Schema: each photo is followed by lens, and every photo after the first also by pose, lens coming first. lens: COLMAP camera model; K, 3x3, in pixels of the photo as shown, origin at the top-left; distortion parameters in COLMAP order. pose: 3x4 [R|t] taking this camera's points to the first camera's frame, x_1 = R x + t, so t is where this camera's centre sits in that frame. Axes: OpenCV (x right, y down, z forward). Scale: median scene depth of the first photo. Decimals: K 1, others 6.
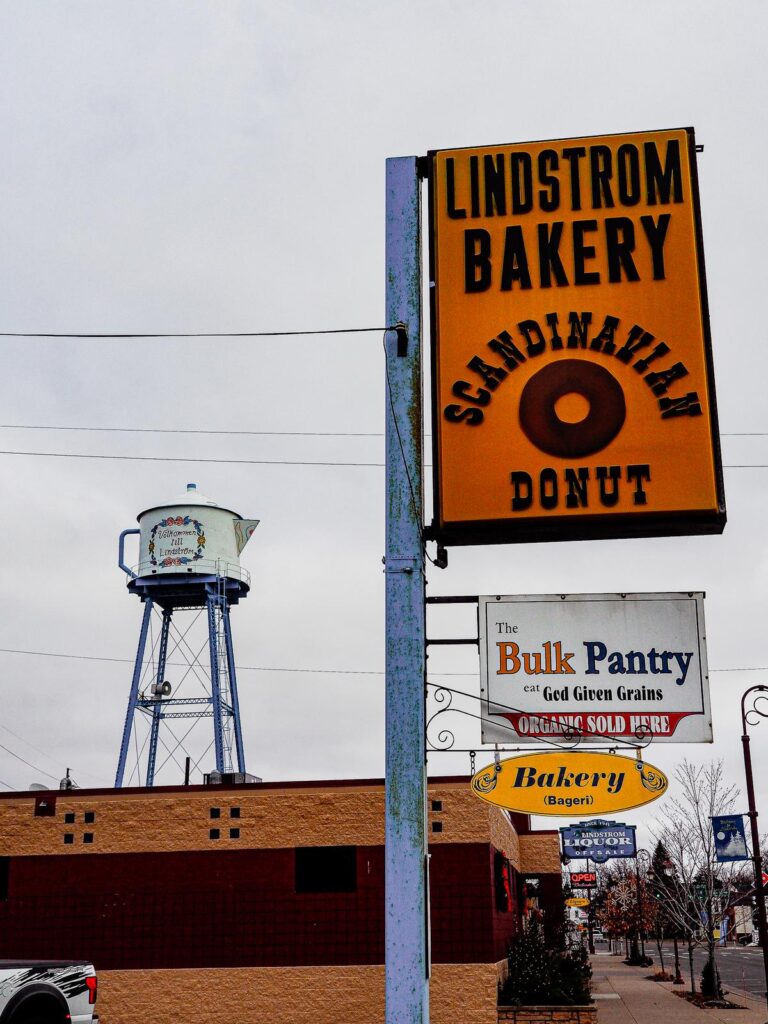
lens RADIAL K [[1370.5, 0, 380.7], [0, 1370.5, 511.6], [0, 0, 1]] dist [0.029087, 0.000000]
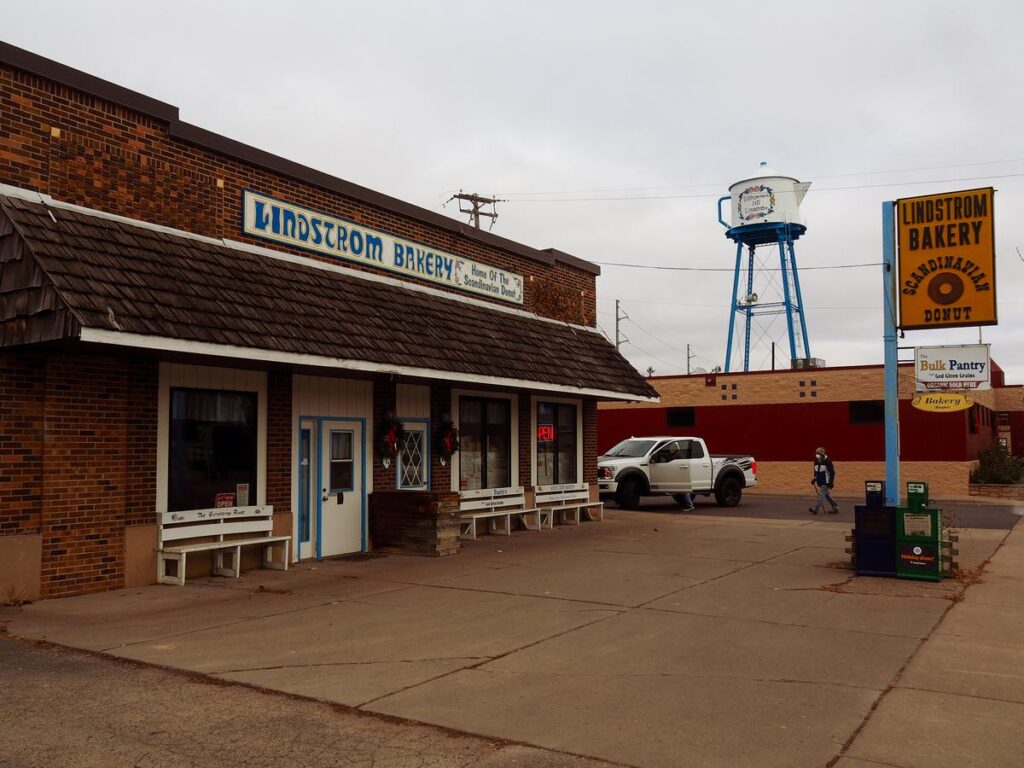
lens RADIAL K [[872.6, 0, 513.9], [0, 872.6, 388.5], [0, 0, 1]] dist [-0.001806, -0.006662]
pose [[0.912250, -0.016861, -0.409287, 0.043723], [0.111133, 0.971867, 0.207664, -0.350327], [0.394271, -0.234927, 0.888459, -1.163391]]
